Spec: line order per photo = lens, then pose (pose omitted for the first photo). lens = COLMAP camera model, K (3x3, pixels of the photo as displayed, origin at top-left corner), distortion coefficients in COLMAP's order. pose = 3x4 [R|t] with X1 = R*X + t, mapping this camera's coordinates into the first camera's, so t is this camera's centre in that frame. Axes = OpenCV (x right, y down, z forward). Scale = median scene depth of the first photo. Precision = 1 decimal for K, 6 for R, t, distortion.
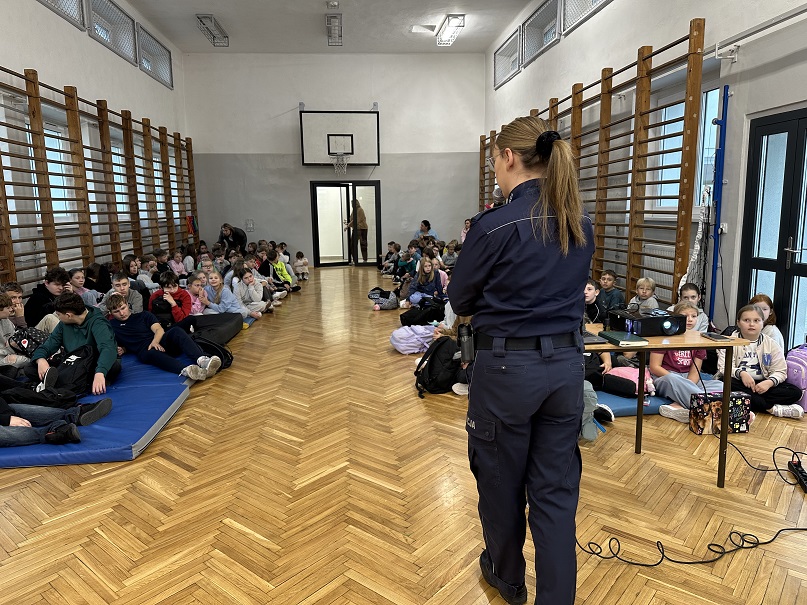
lens RADIAL K [[565.4, 0, 403.5], [0, 565.4, 302.5], [0, 0, 1]] dist [0.000199, -0.004919]
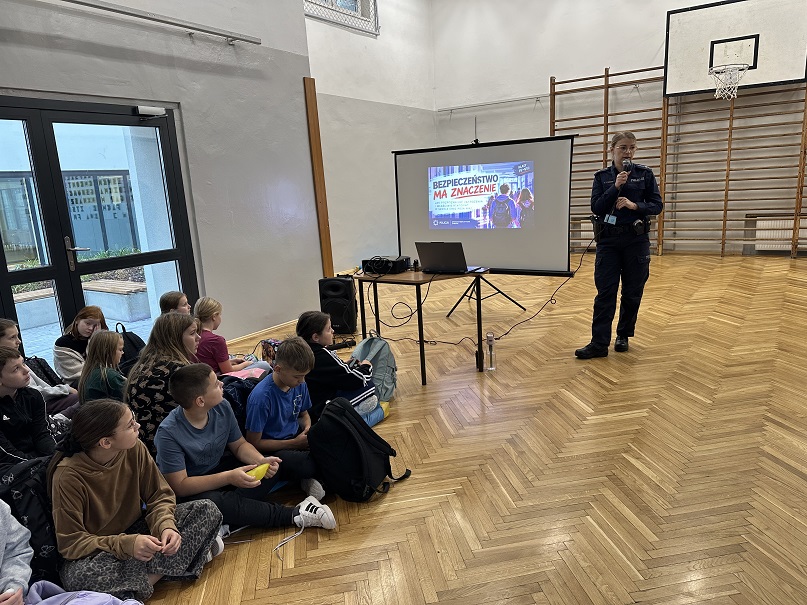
lens RADIAL K [[565.4, 0, 403.5], [0, 565.4, 302.5], [0, 0, 1]] dist [0.000199, -0.004919]
pose [[-0.762754, -0.072048, 0.642663, -0.496754], [0.174239, 0.934128, 0.311522, -0.292418], [-0.622774, 0.349592, -0.699956, 1.885900]]
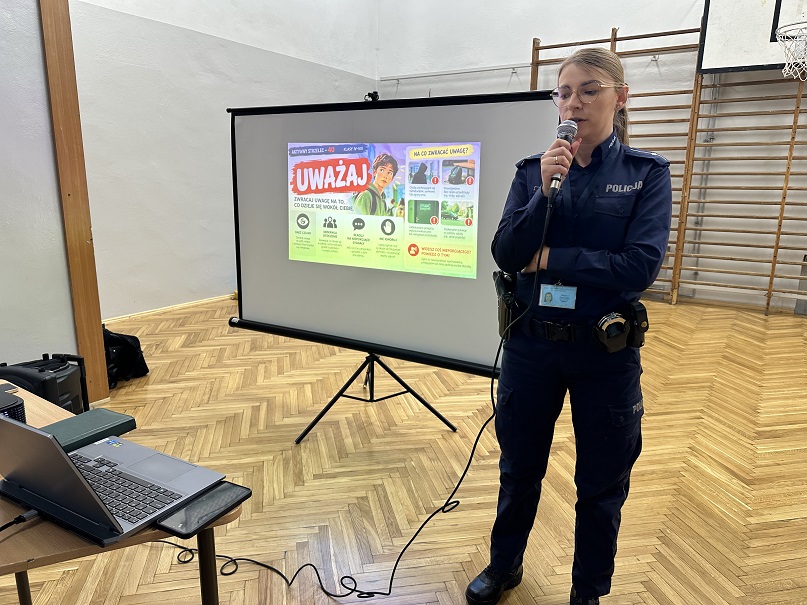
lens RADIAL K [[565.4, 0, 403.5], [0, 565.4, 302.5], [0, 0, 1]] dist [0.000199, -0.004919]
pose [[-0.783205, -0.122199, 0.609638, -0.092573], [0.103359, 0.941266, 0.321458, -0.137931], [-0.613113, 0.314778, -0.724574, 0.994207]]
